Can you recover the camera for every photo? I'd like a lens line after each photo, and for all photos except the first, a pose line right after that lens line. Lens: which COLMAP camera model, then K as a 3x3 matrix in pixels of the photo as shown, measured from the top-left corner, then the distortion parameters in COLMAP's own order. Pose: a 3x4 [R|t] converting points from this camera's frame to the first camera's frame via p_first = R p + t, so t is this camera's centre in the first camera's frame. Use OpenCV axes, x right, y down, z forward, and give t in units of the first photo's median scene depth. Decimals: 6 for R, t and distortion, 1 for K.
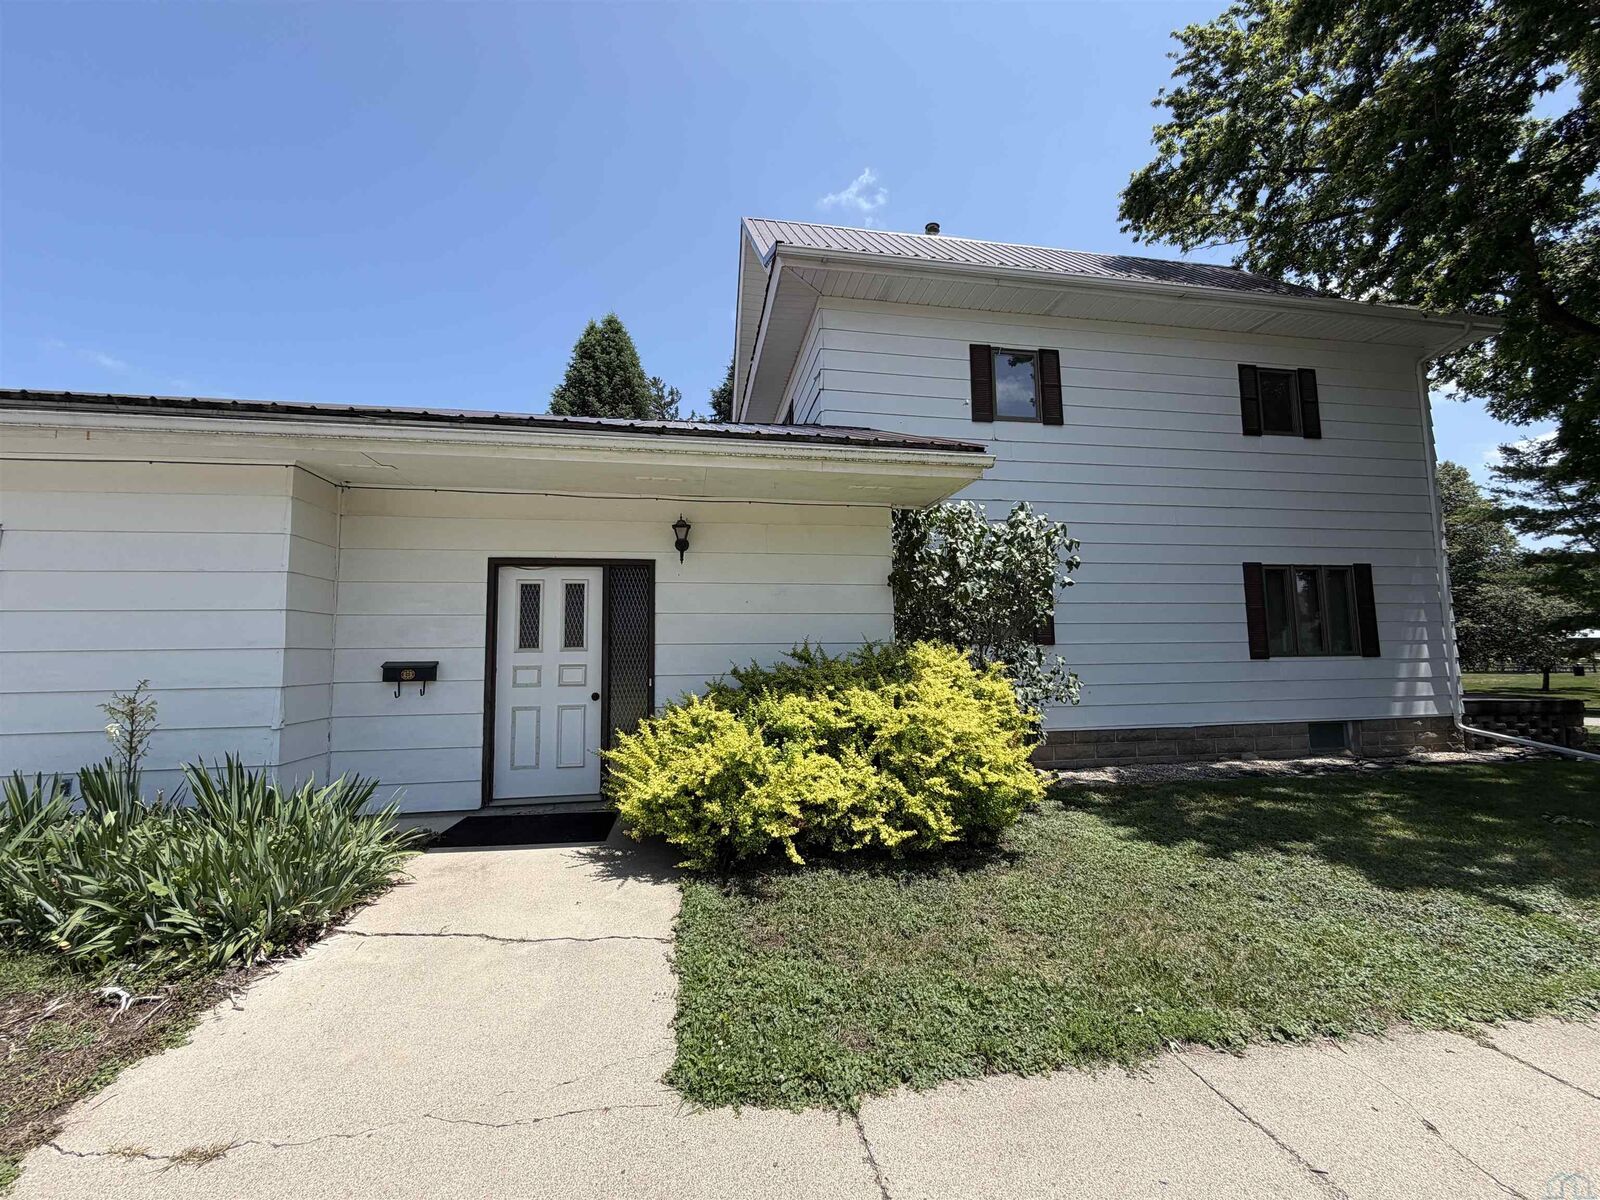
lens RADIAL K [[632.9, 0, 800.0], [0, 632.9, 600.0], [0, 0, 1]] dist [0.020205, 0.000099]
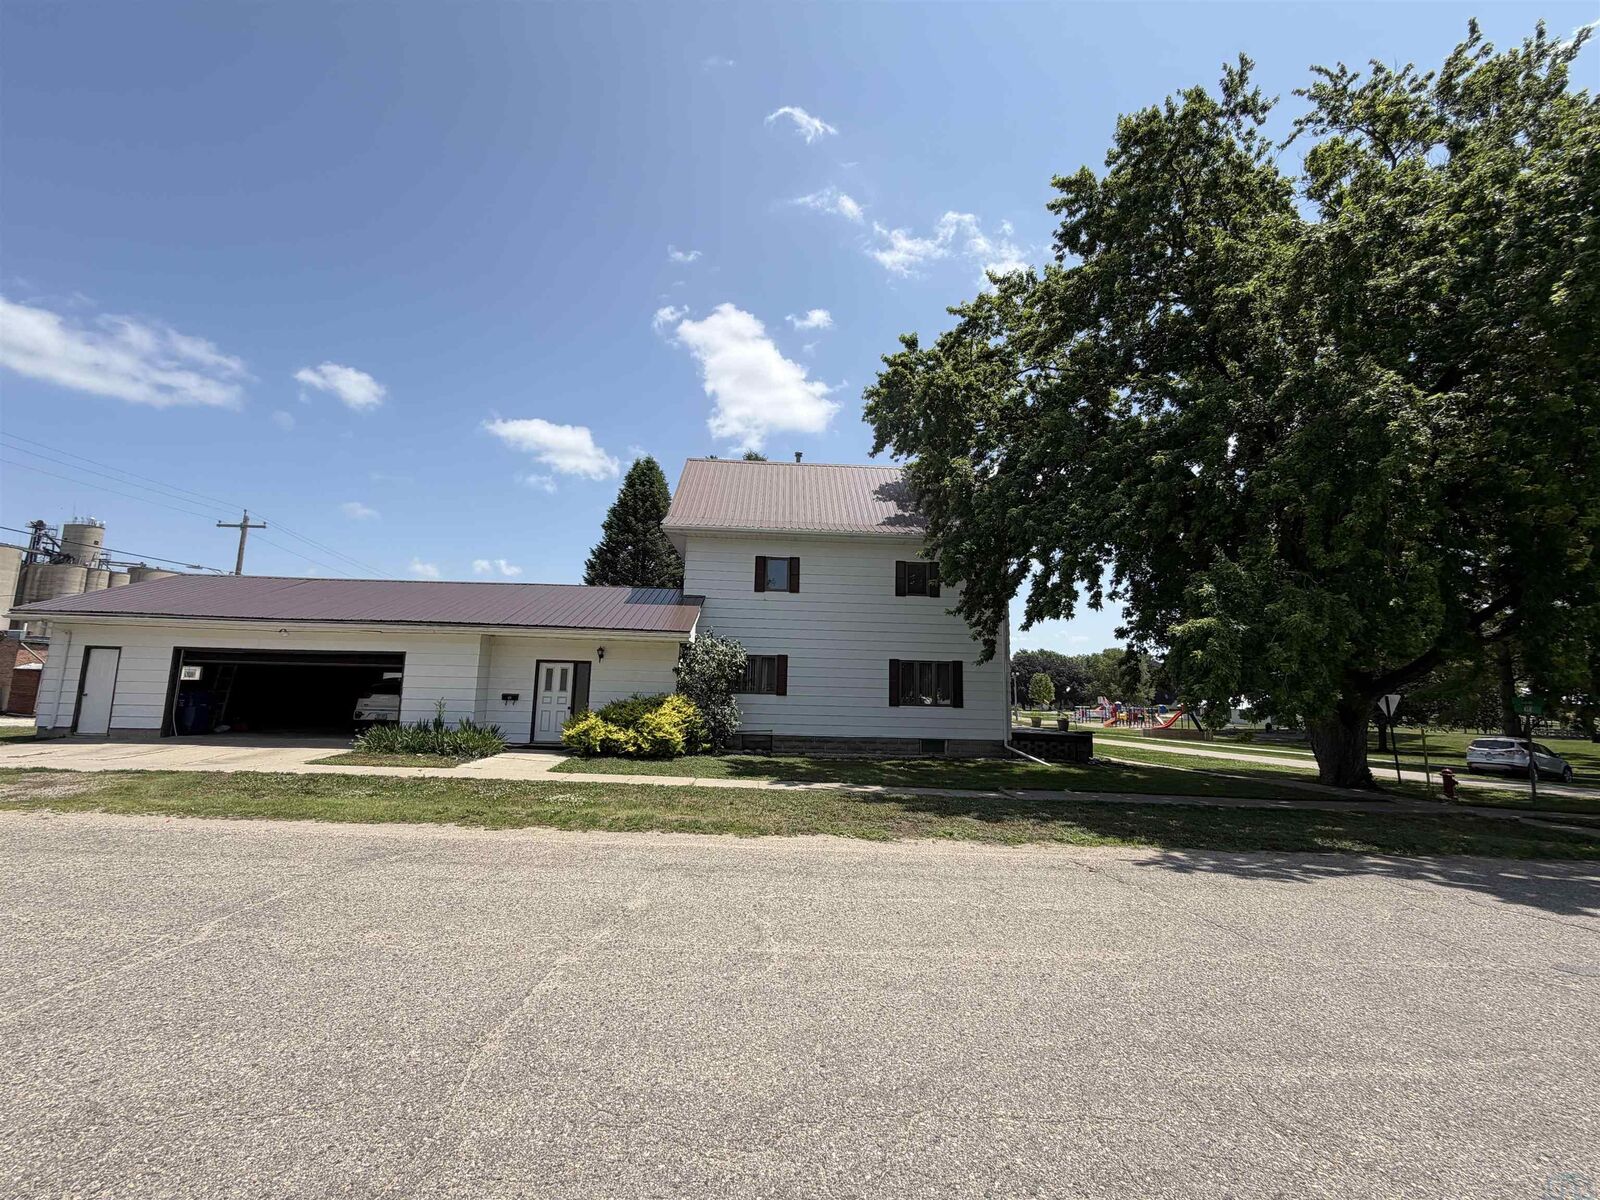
lens RADIAL K [[632.9, 0, 800.0], [0, 632.9, 600.0], [0, 0, 1]] dist [0.020205, 0.000099]
pose [[0.991678, 0.023187, -0.126641, 1.061851], [-0.029540, 0.998385, -0.048518, -0.227650], [0.125311, 0.051855, 0.990761, -1.737016]]
